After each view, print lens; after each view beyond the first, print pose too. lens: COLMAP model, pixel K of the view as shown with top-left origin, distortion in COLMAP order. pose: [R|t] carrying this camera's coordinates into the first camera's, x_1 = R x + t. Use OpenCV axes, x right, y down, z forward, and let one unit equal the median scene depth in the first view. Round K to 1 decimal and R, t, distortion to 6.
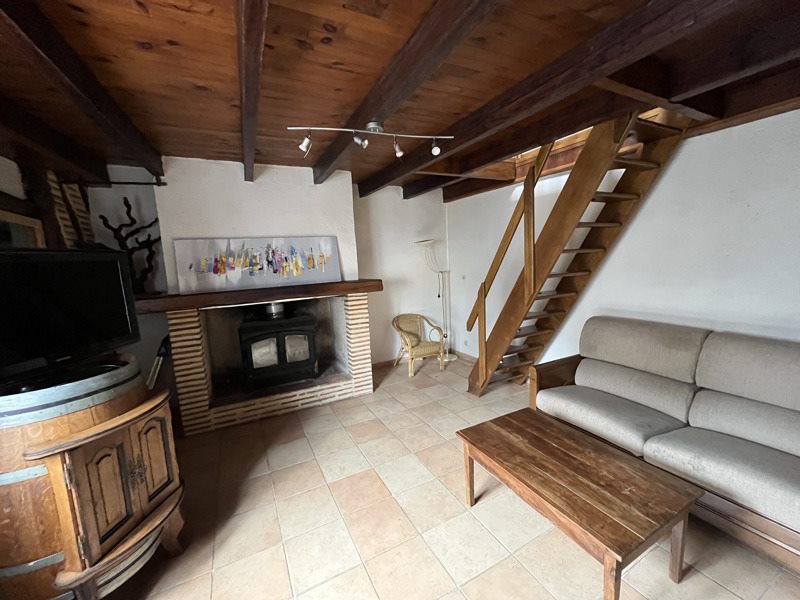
lens RADIAL K [[329.9, 0, 402.1], [0, 329.9, 300.8], [0, 0, 1]] dist [-0.000185, -0.000085]
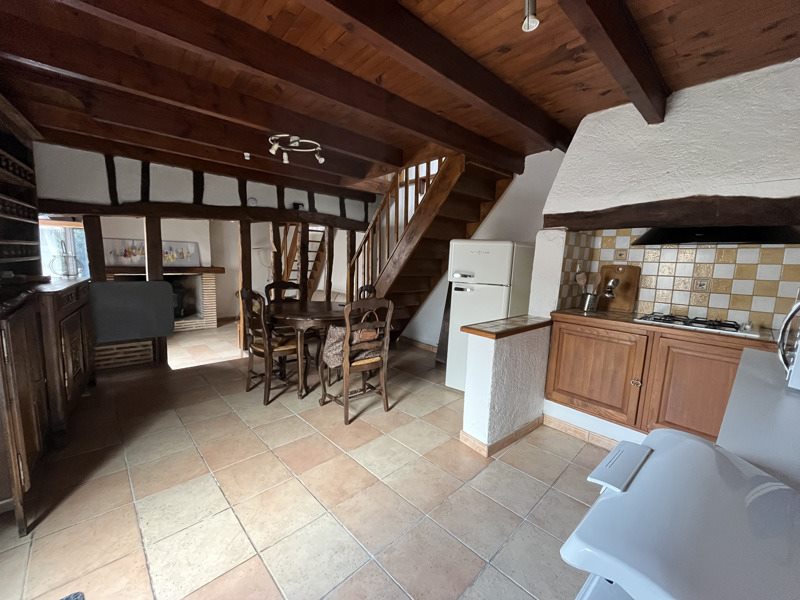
lens RADIAL K [[329.9, 0, 401.4], [0, 329.9, 302.0], [0, 0, 1]] dist [-0.000185, -0.000085]
pose [[0.954861, 0.058802, 0.291176, 0.388152], [-0.067057, 0.997579, 0.018442, 0.031517], [-0.289387, -0.037135, 0.956492, -1.175086]]
